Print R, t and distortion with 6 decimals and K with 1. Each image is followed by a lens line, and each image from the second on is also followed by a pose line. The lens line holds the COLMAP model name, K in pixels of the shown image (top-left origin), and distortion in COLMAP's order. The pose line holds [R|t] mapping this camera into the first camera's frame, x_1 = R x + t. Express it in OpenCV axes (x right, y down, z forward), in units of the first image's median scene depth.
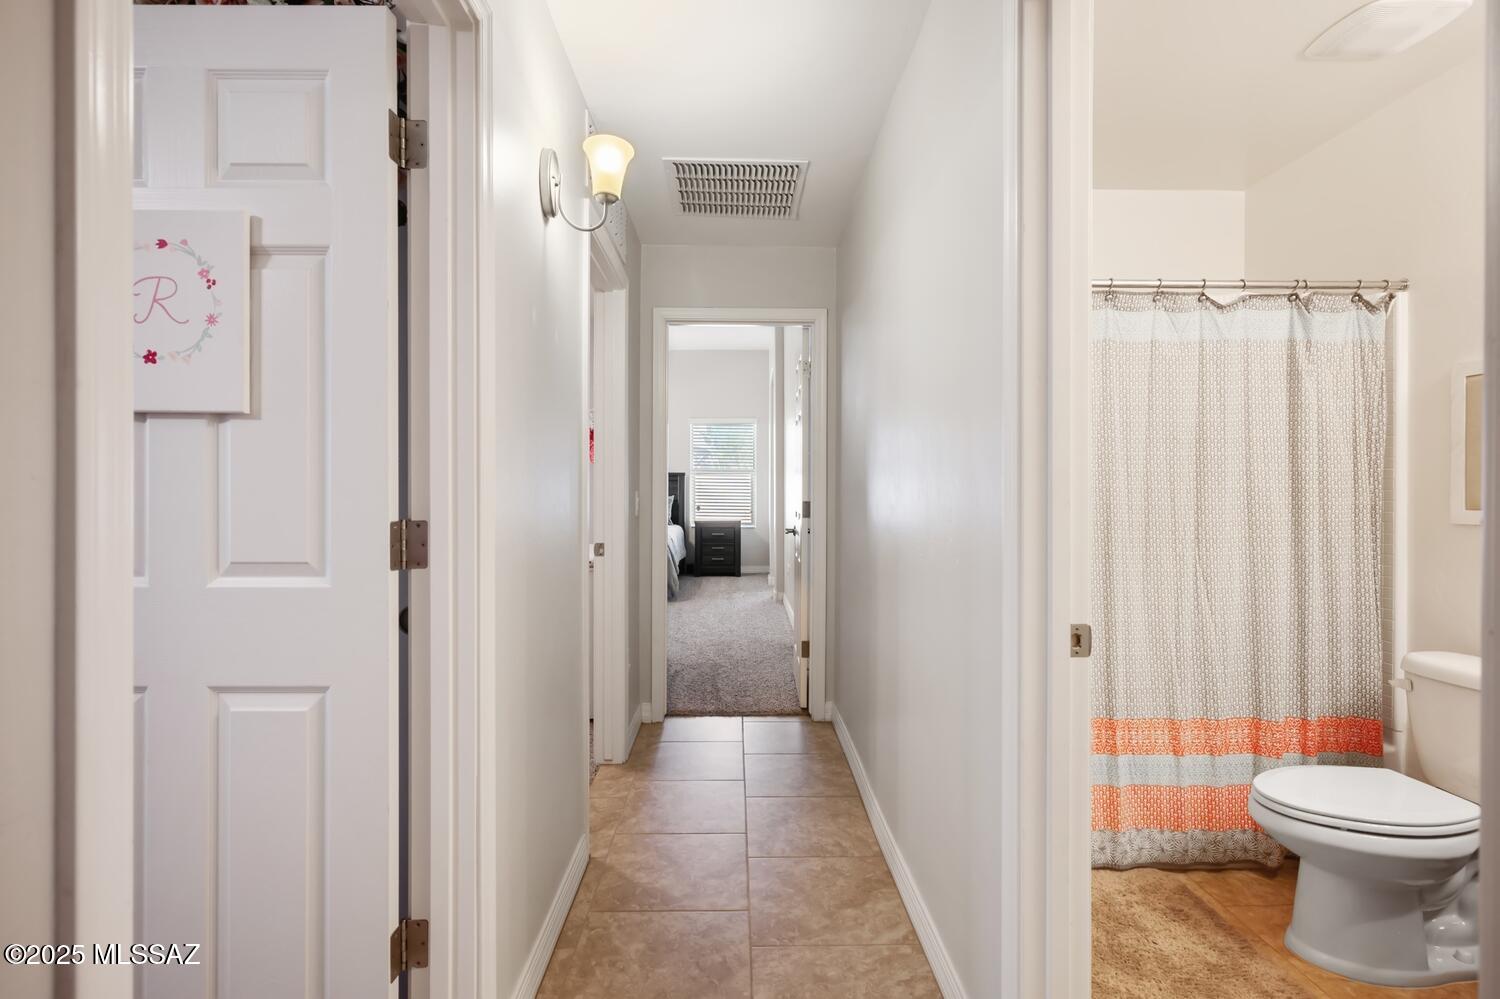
lens RADIAL K [[724.9, 0, 744.9], [0, 724.9, 491.3], [0, 0, 1]] dist [-0.003484, 0.004629]
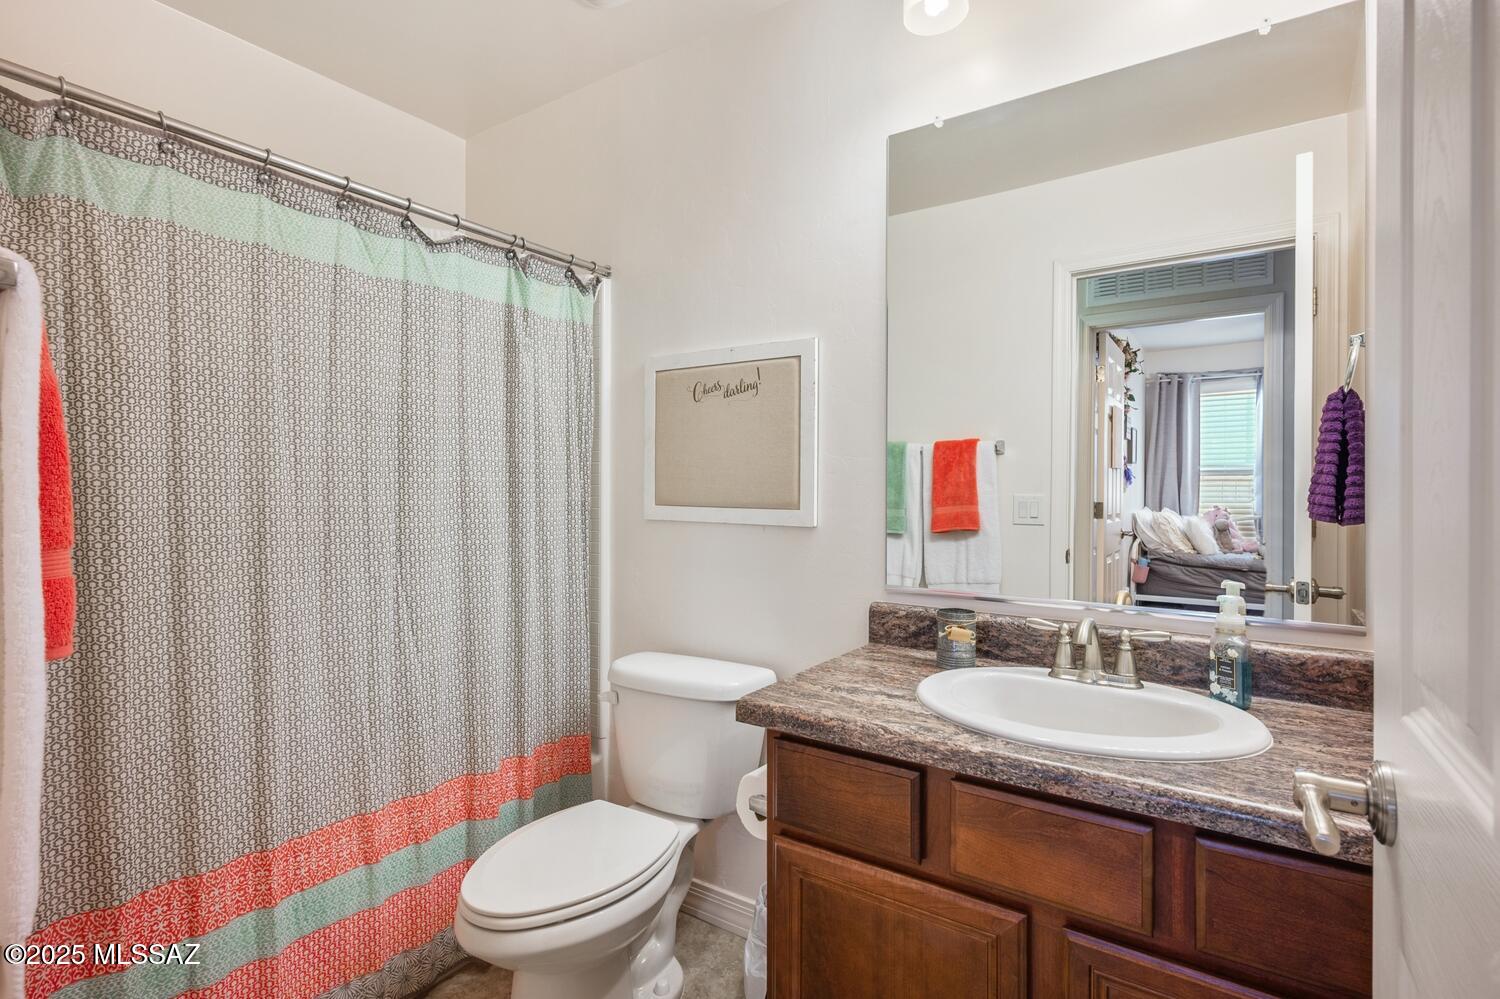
lens RADIAL K [[724.9, 0, 753.4], [0, 724.9, 493.1], [0, 0, 1]] dist [-0.003484, 0.004629]
pose [[0.569468, -0.007731, 0.821977, 0.230268], [-0.005913, 0.999891, 0.013500, -0.005291], [-0.821993, -0.012548, 0.569360, 0.294866]]
